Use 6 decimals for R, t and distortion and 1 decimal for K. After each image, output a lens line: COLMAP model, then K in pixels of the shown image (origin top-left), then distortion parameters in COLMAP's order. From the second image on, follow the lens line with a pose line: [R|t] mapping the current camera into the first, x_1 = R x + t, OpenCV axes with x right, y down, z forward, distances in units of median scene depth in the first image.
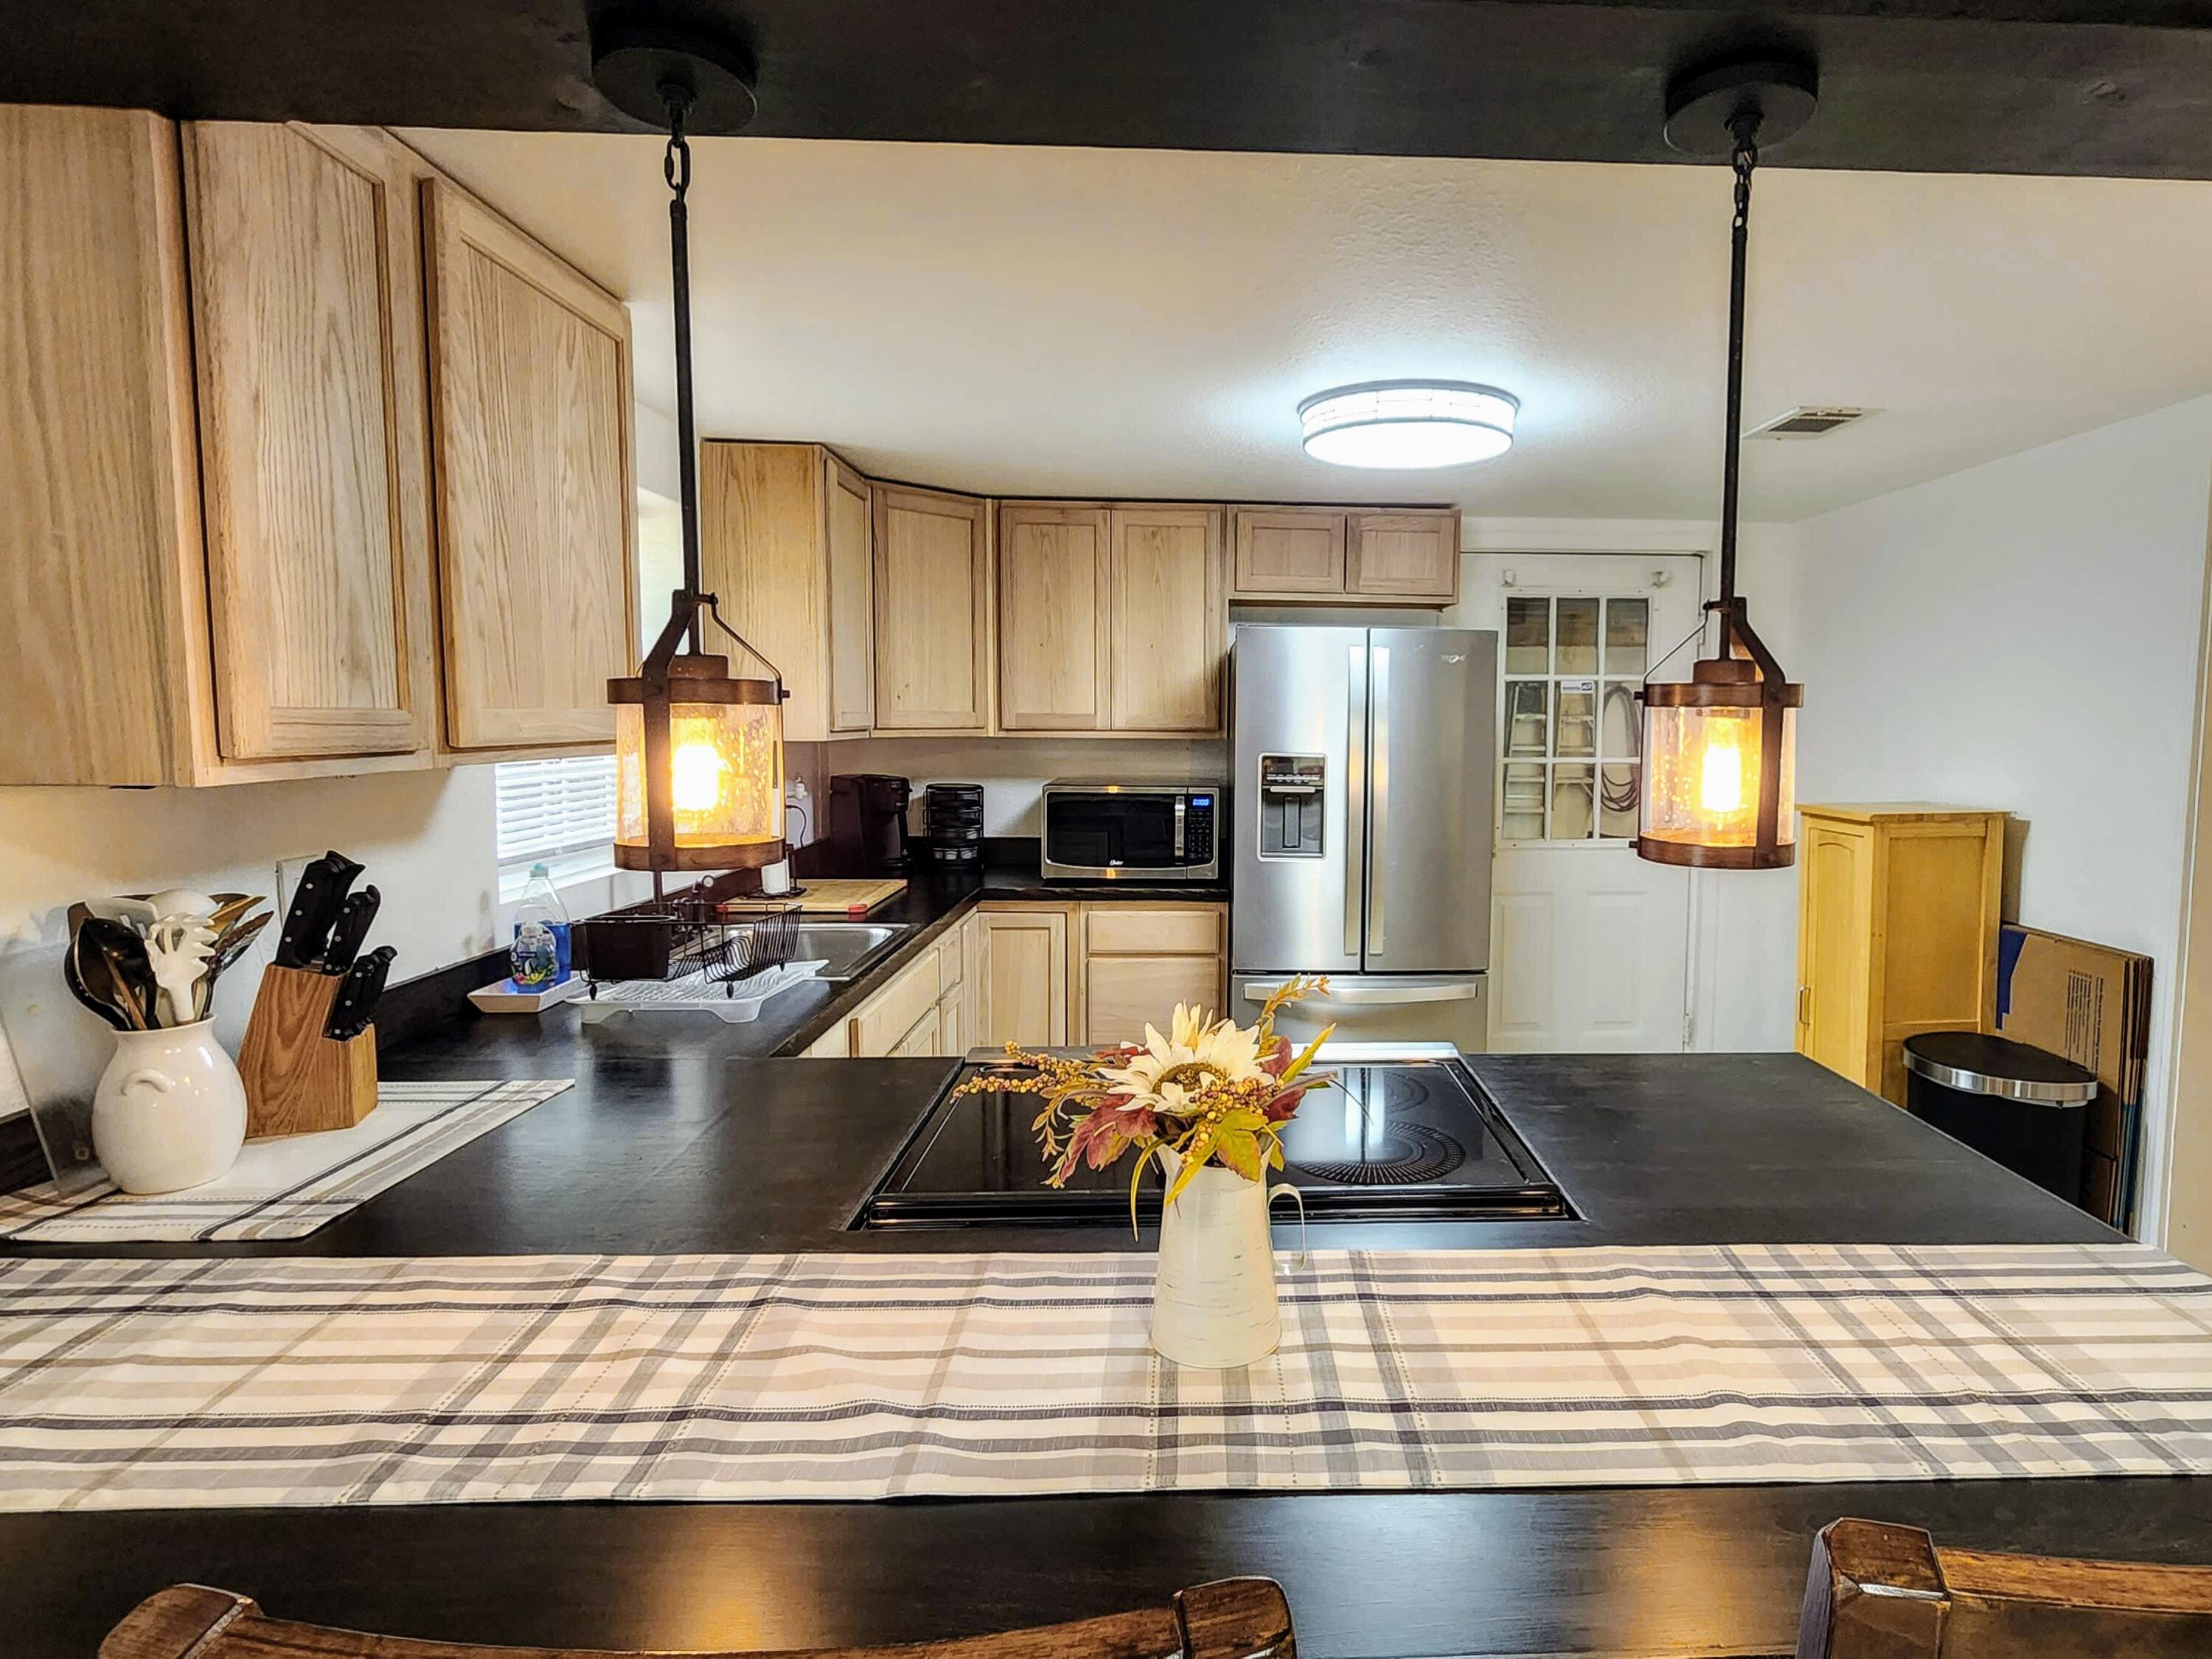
lens RADIAL K [[1203.1, 0, 1229.2], [0, 1203.1, 817.7], [0, 0, 1]] dist [-0.003304, 0.000040]
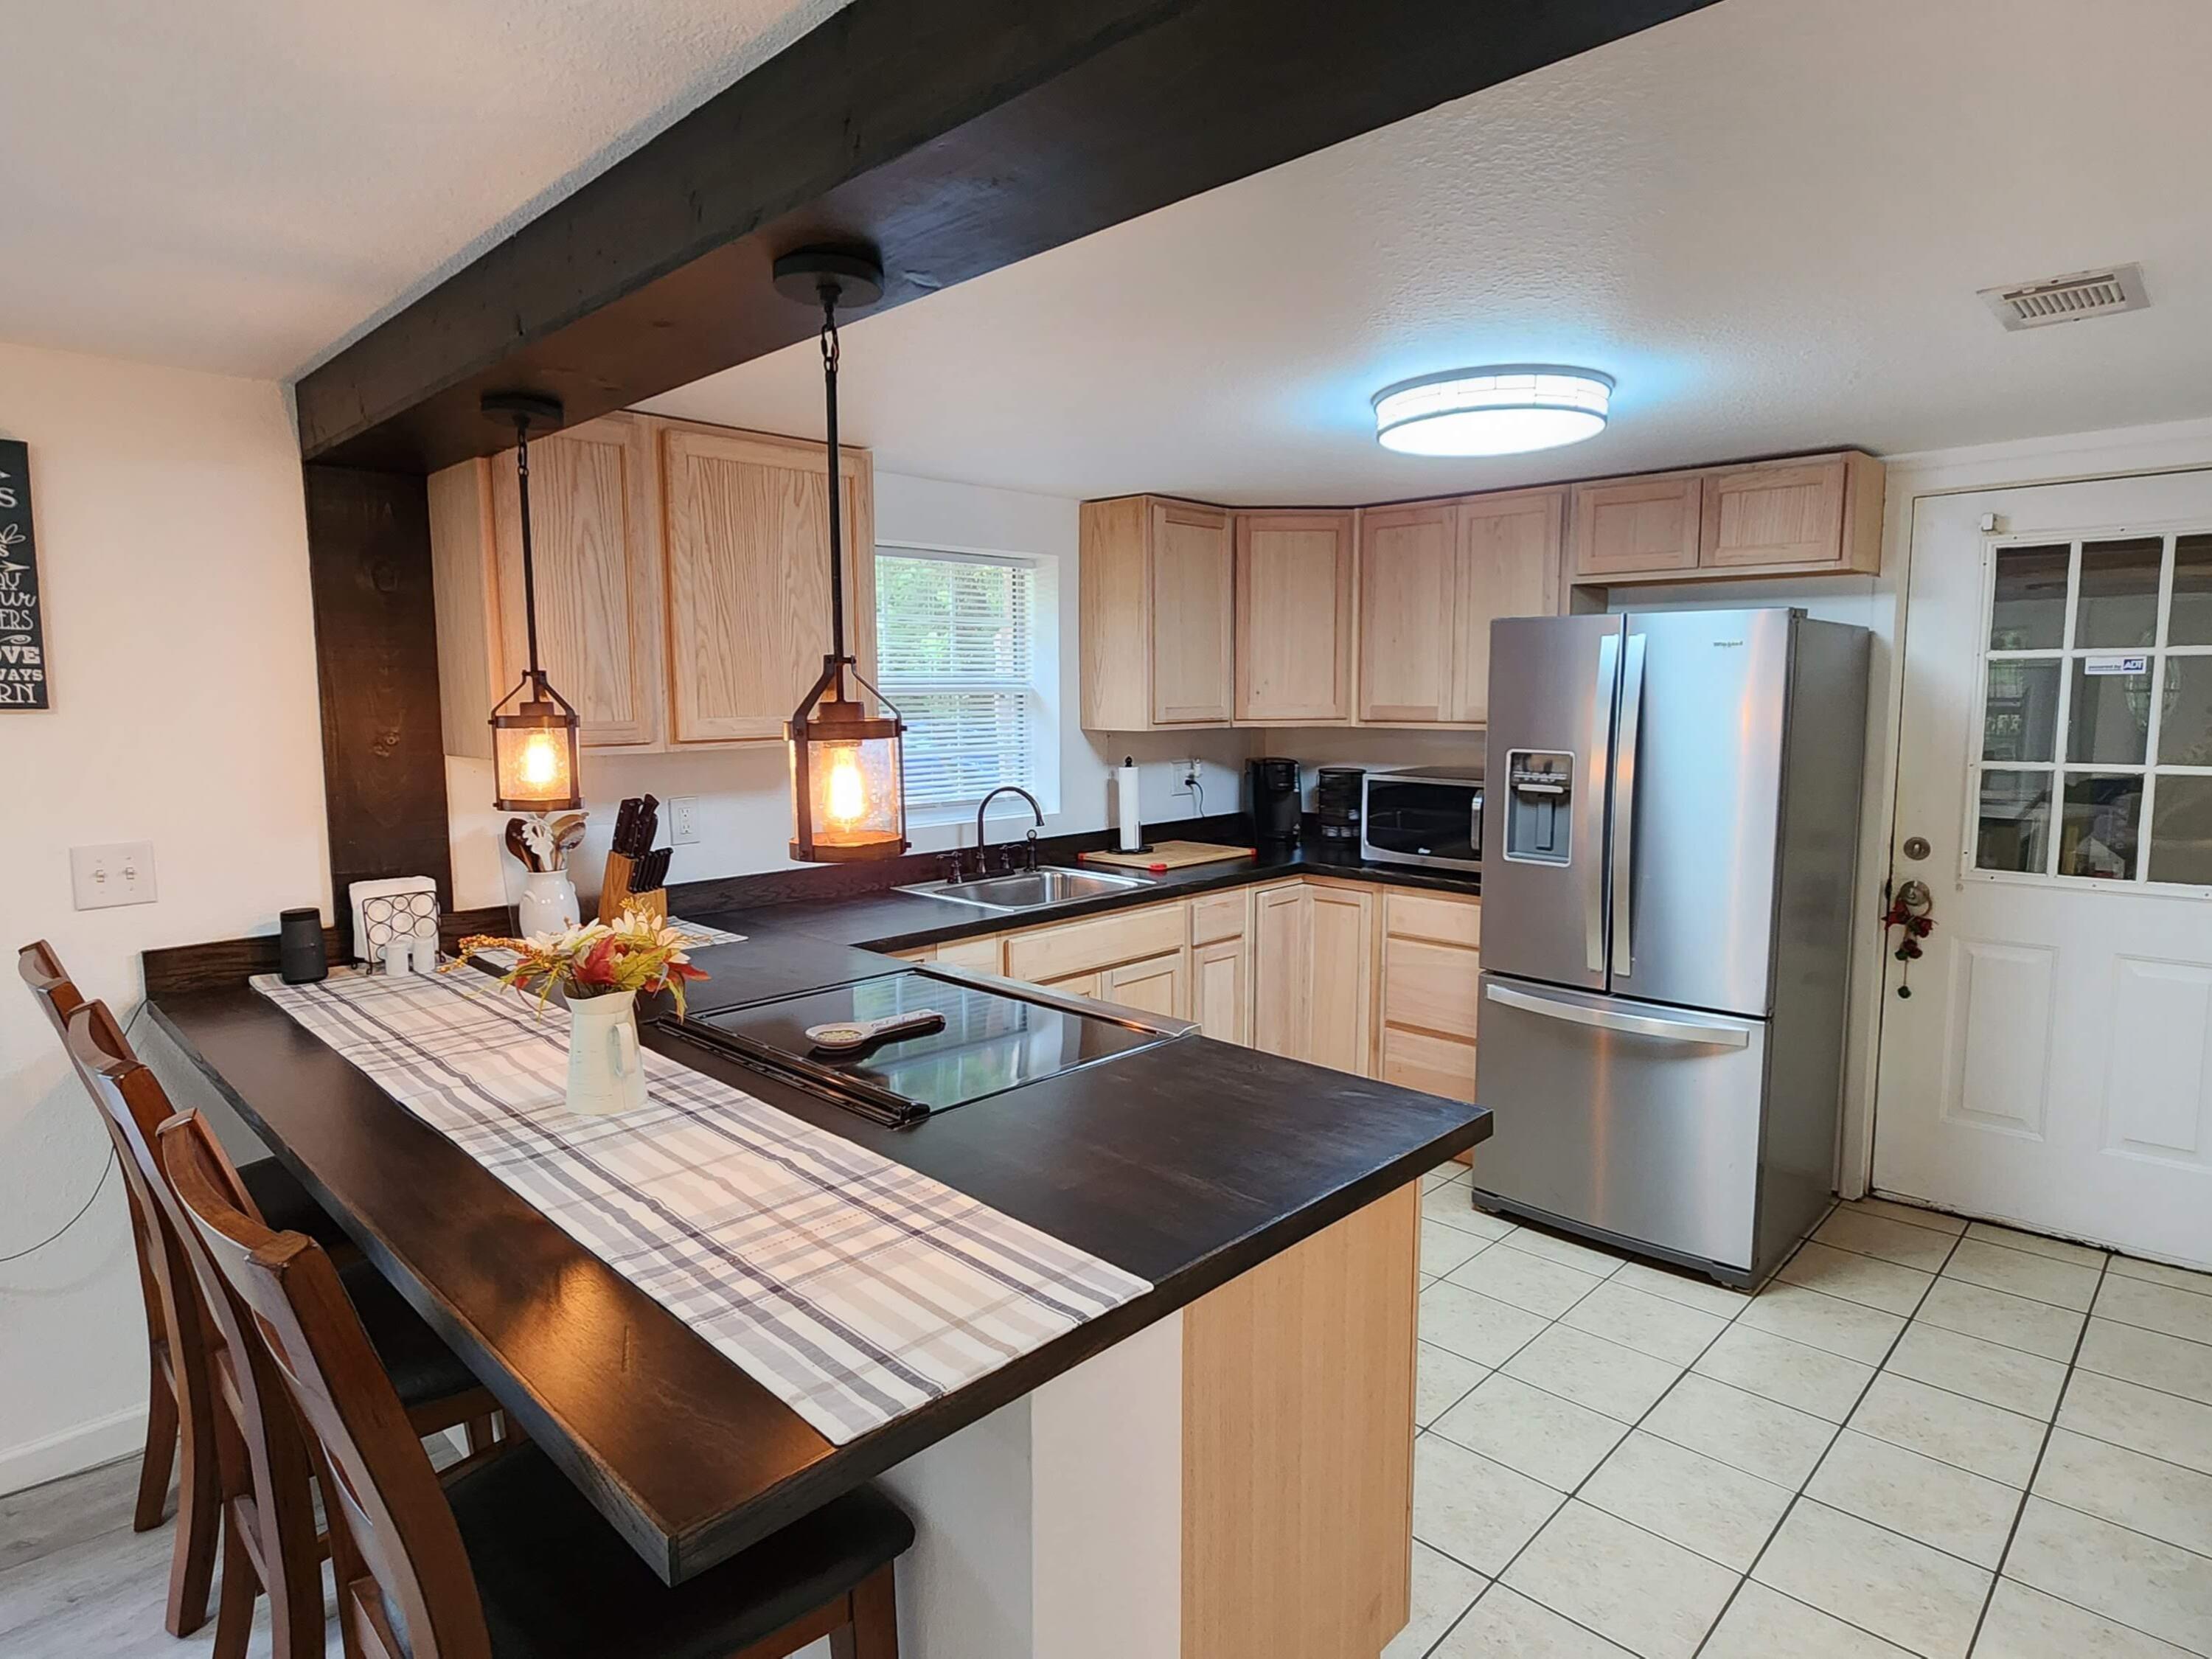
lens RADIAL K [[1211.2, 0, 1134.3], [0, 1211.2, 826.8], [0, 0, 1]] dist [-0.000211, -0.000874]
pose [[0.692325, 0.073473, -0.717836, 0.552657], [-0.051111, 0.997297, 0.052783, -0.029222], [0.719774, 0.000146, 0.694209, 0.110188]]
